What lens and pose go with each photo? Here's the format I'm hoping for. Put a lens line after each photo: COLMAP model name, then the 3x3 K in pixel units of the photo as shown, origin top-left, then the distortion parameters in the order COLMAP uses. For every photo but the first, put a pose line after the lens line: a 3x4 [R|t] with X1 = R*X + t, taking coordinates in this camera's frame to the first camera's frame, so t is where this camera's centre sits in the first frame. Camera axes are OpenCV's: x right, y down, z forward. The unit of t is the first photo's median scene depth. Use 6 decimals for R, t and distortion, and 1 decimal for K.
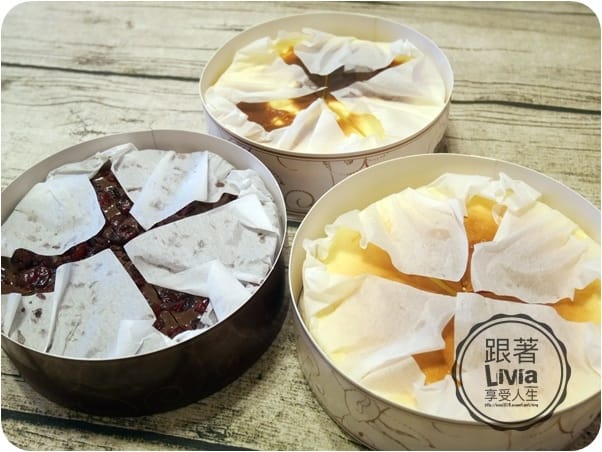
lens RADIAL K [[650.7, 0, 298.4], [0, 650.7, 227.5], [0, 0, 1]] dist [-0.011443, 0.000000]
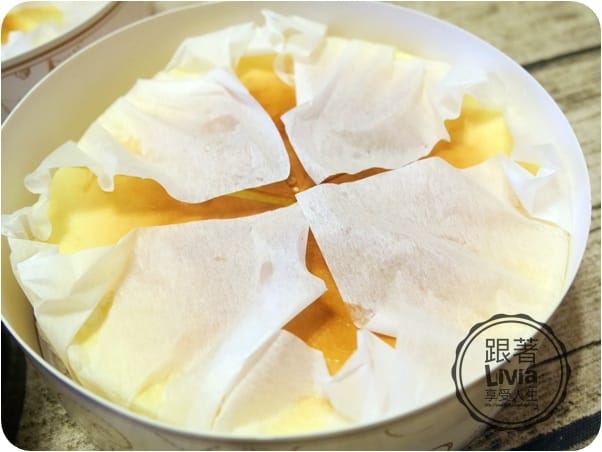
lens RADIAL K [[629.0, 0, 297.3], [0, 629.0, 223.1], [0, 0, 1]] dist [-0.003289, 0.000000]
pose [[0.841112, -0.389800, 0.374948, 0.021437], [0.374905, 0.919867, 0.115289, 0.051215], [-0.389842, 0.043599, 0.919849, 0.418188]]
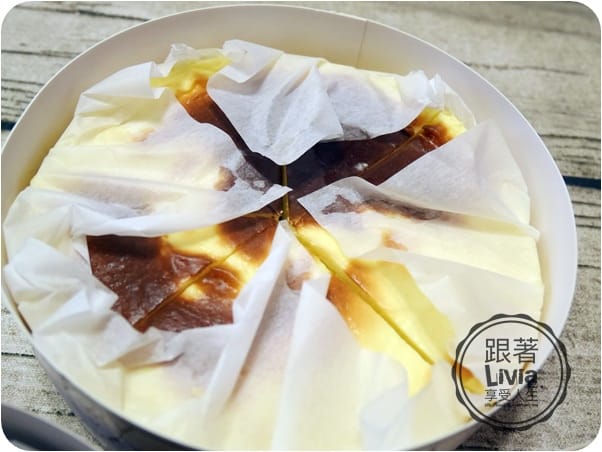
lens RADIAL K [[602.7, 0, 300.8], [0, 602.7, 227.1], [0, 0, 1]] dist [0.002015, 0.000000]
pose [[0.975796, -0.041247, 0.214759, -0.052321], [0.014456, 0.992070, 0.124852, -0.300882], [-0.218206, -0.118726, 0.968654, 0.721857]]
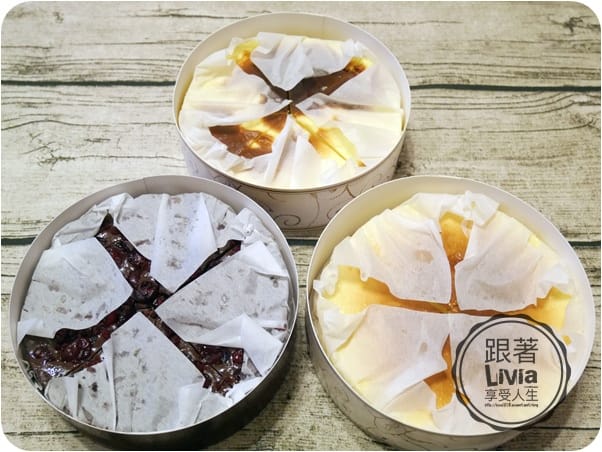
lens RADIAL K [[650.7, 0, 299.8], [0, 650.7, 227.1], [0, 0, 1]] dist [-0.011443, 0.000000]
pose [[0.978826, -0.137237, 0.151874, -0.164660], [0.102089, 0.970391, 0.218906, -0.306361], [-0.177419, -0.198766, 0.963854, -0.079462]]
